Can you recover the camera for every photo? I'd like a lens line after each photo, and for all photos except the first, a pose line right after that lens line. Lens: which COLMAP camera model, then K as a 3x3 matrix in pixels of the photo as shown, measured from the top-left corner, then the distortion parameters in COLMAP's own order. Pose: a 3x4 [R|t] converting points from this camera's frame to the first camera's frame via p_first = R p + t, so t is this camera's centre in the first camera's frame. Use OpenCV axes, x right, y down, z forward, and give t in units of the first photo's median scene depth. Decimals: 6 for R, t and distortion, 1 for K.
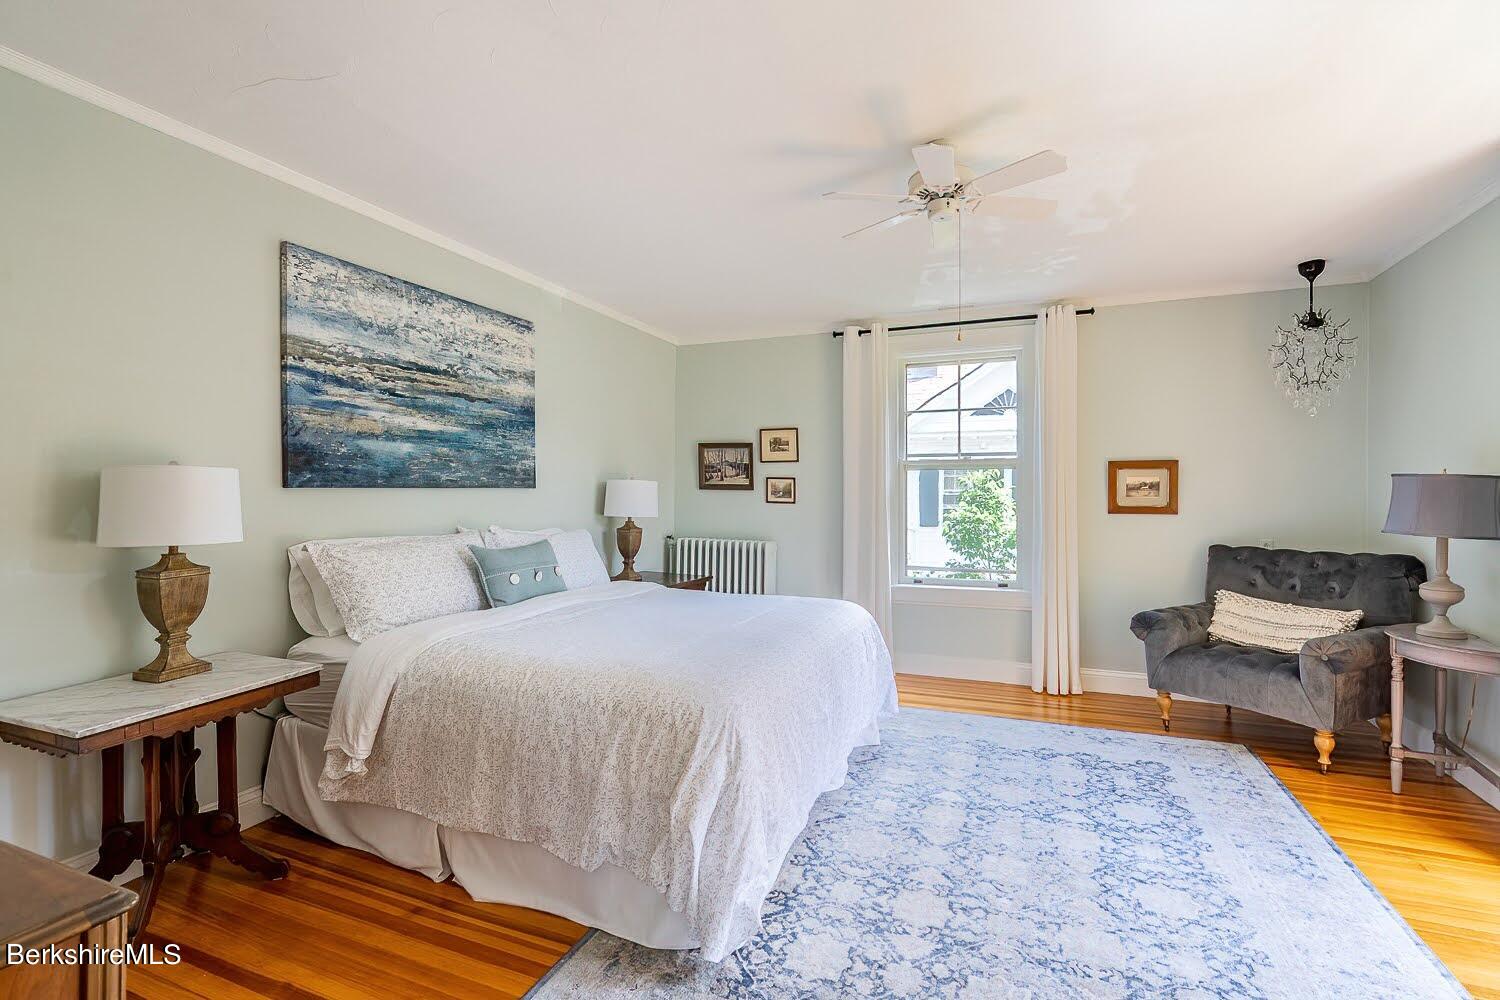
lens RADIAL K [[687.4, 0, 733.8], [0, 687.4, 505.8], [0, 0, 1]] dist [-0.001194, 0.000277]
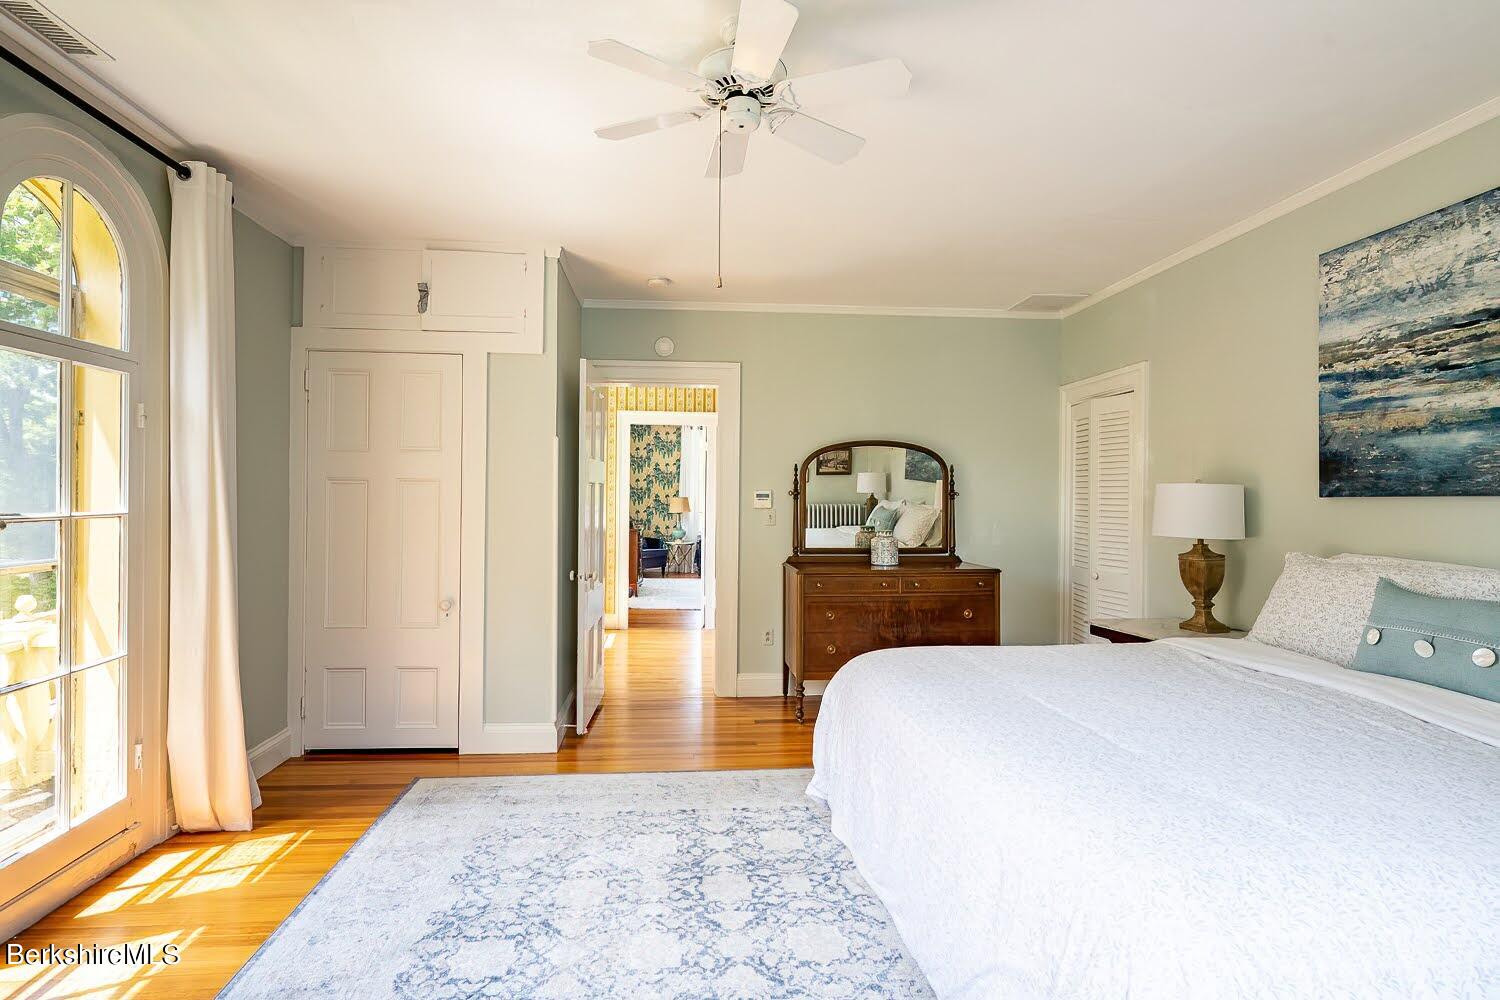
lens RADIAL K [[687.4, 0, 733.8], [0, 687.4, 505.8], [0, 0, 1]] dist [-0.001194, 0.000277]
pose [[-0.874429, 0.001587, -0.485152, 0.549882], [-0.013427, 0.999532, 0.027471, -0.027566], [0.484969, 0.030535, -0.873998, 1.353331]]
